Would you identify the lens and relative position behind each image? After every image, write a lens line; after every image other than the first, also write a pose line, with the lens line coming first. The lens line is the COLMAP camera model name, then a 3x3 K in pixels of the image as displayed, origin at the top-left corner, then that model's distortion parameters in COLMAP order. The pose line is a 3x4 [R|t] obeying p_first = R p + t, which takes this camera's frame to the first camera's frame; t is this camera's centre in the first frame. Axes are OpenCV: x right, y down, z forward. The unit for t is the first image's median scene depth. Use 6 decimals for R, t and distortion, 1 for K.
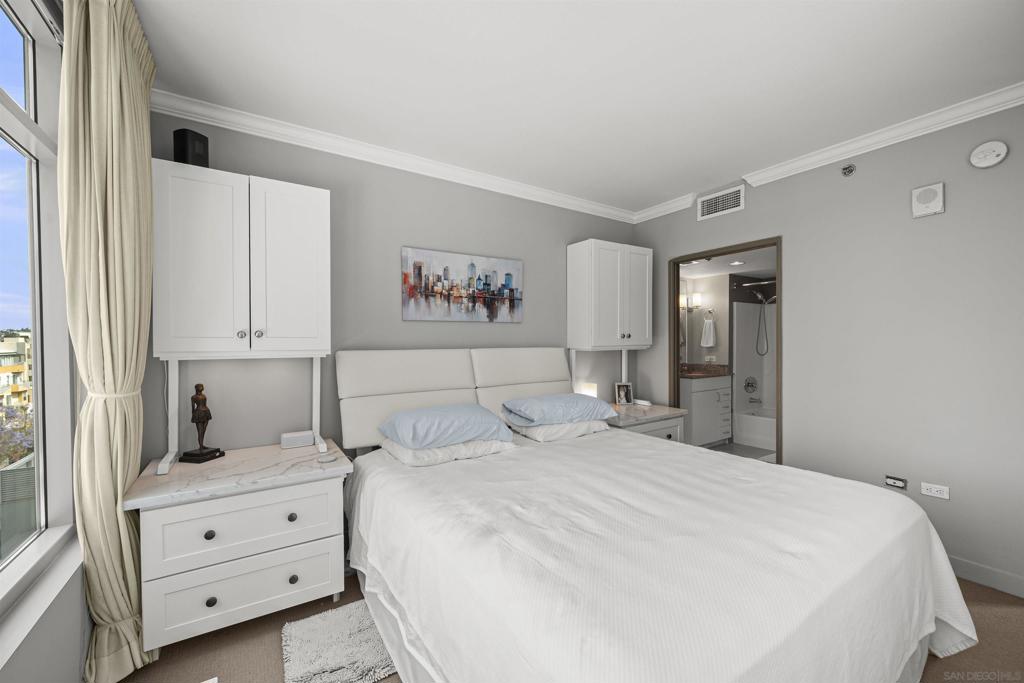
lens RADIAL K [[408.8, 0, 519.4], [0, 408.8, 345.0], [0, 0, 1]] dist [0.006096, -0.001544]
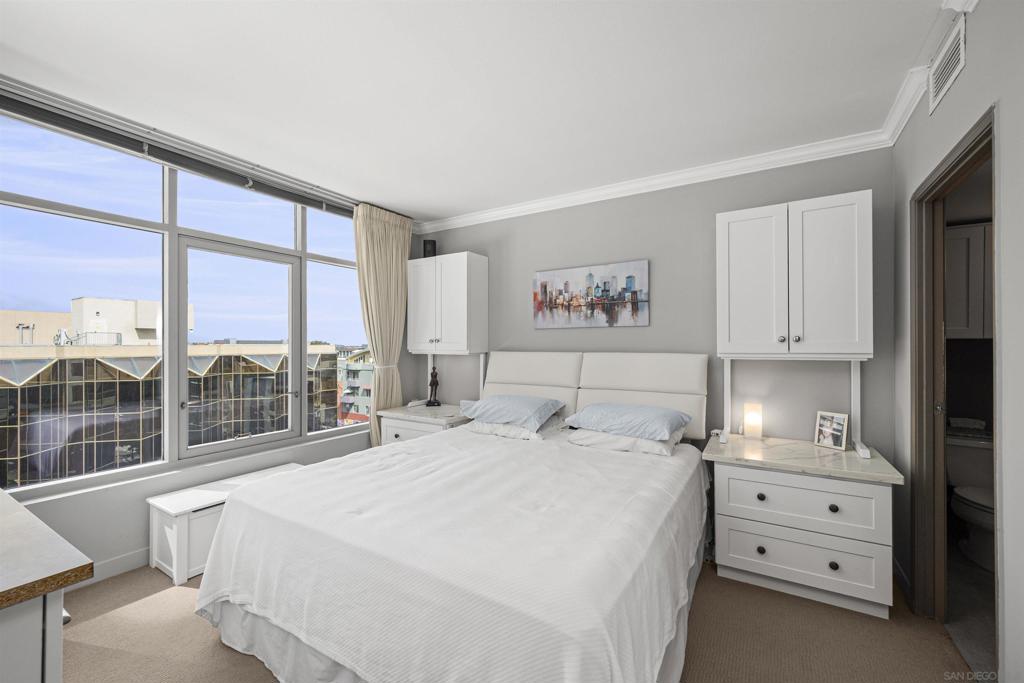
lens RADIAL K [[408.8, 0, 508.3], [0, 408.8, 342.5], [0, 0, 1]] dist [0.006096, -0.001544]
pose [[0.415429, -0.002934, -0.909621, 0.793212], [-0.012999, 0.999874, -0.009162, -0.004714], [0.909533, 0.015630, 0.415338, 0.360992]]
